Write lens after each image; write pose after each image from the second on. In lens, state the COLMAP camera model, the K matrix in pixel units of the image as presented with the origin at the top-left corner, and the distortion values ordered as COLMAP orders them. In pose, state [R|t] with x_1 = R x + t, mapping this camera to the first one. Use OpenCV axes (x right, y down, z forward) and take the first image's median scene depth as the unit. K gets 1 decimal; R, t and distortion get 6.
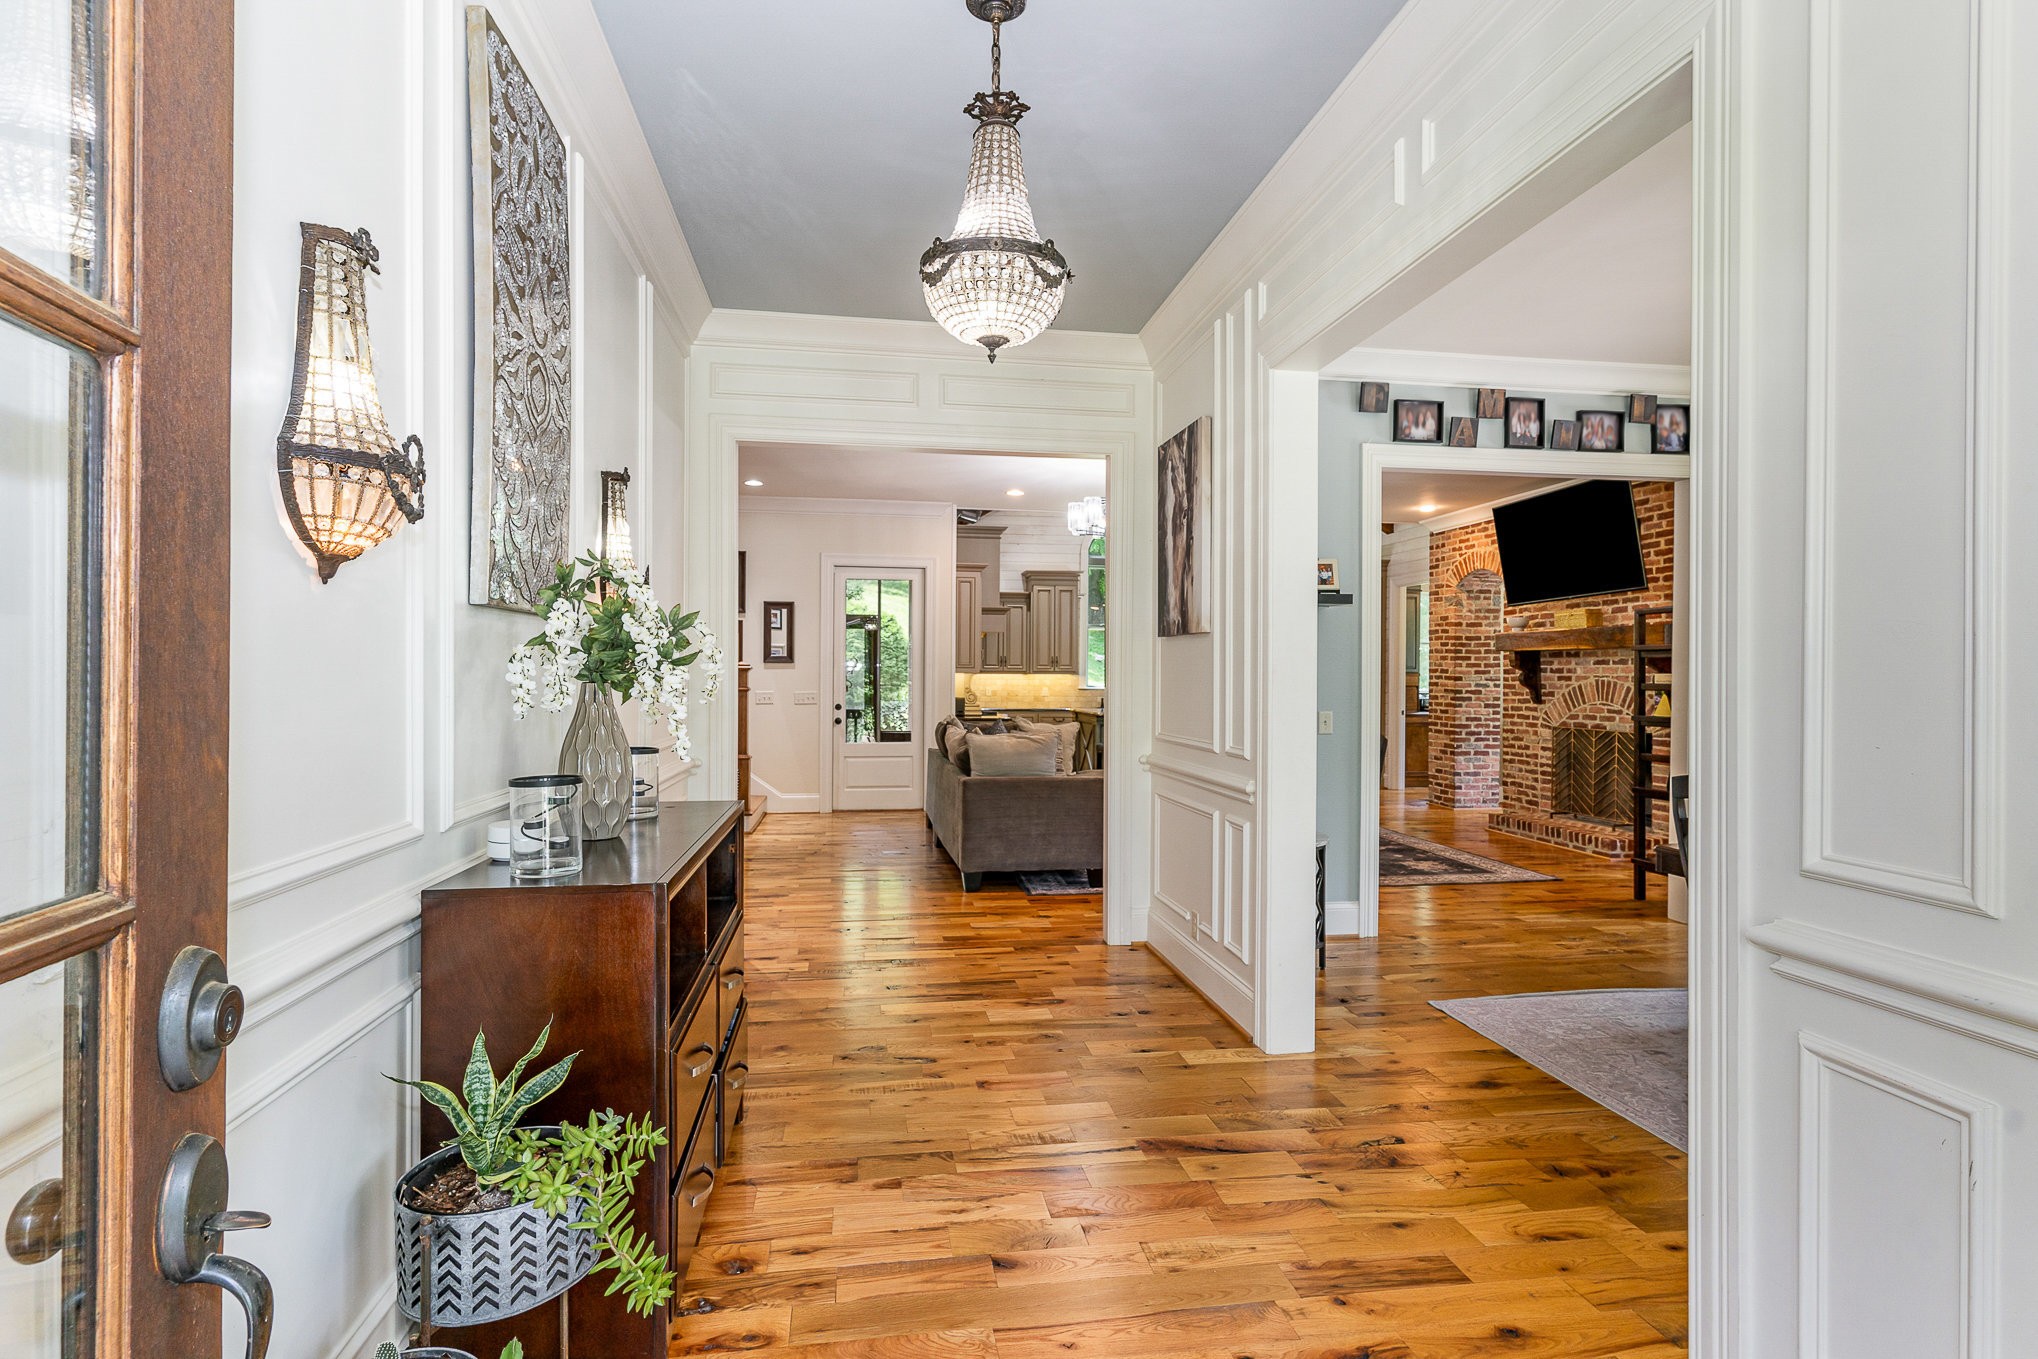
lens RADIAL K [[977.6, 0, 1024.2], [0, 977.6, 677.4], [0, 0, 1]] dist [0.003508, -0.002080]
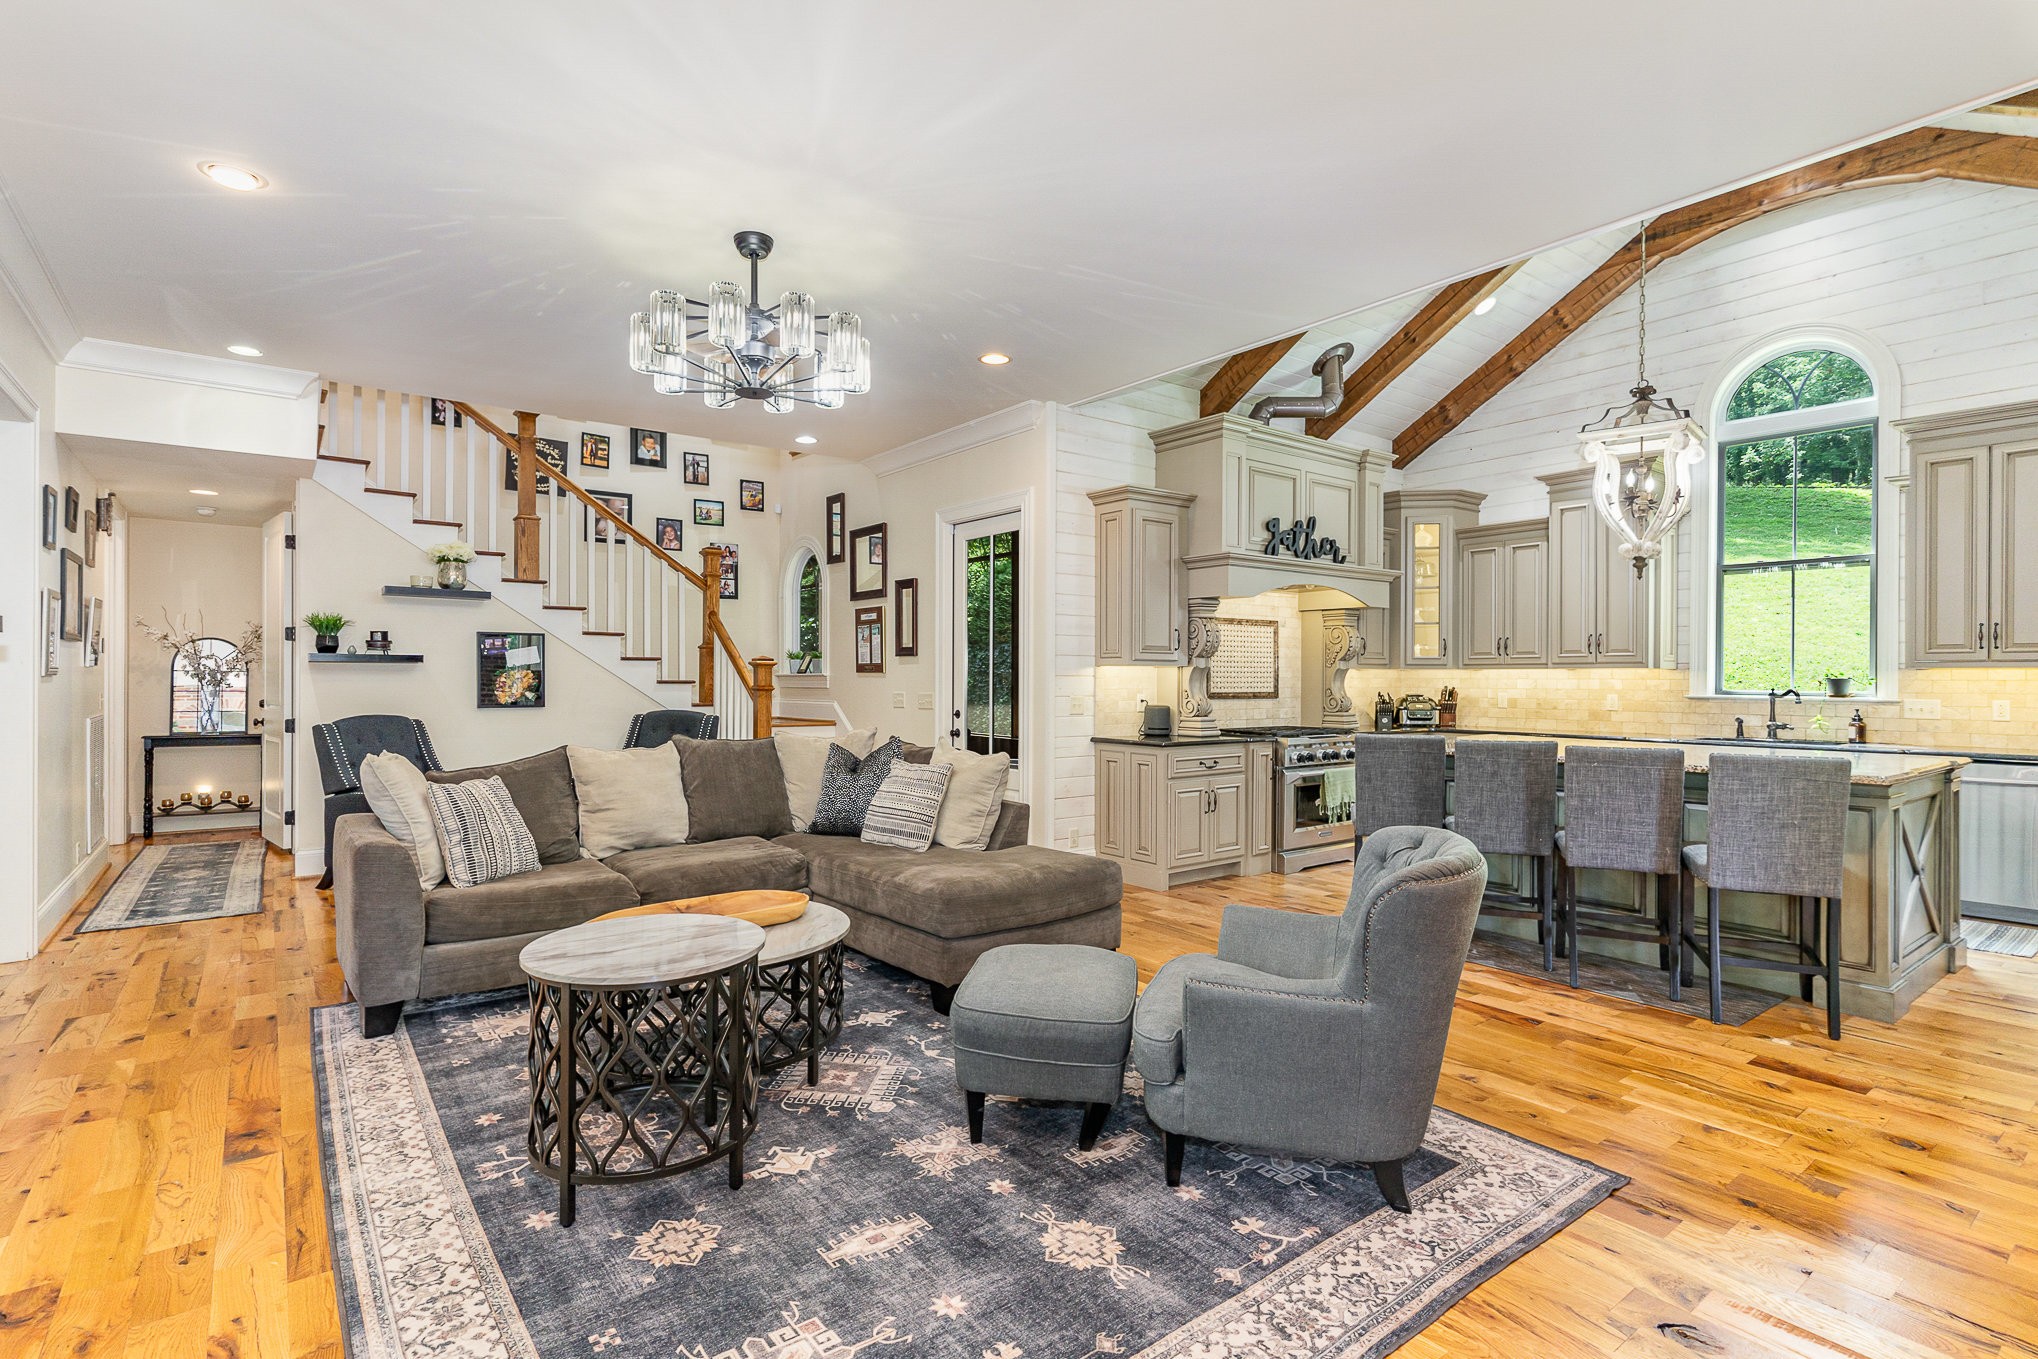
lens RADIAL K [[977.6, 0, 1028.3], [0, 977.6, 678.3], [0, 0, 1]] dist [0.003508, -0.002080]
pose [[0.464008, -0.005255, -0.885816, 0.891763], [-0.000144, 0.999982, -0.006007, 0.013951], [0.885831, 0.002915, 0.463999, 1.289254]]
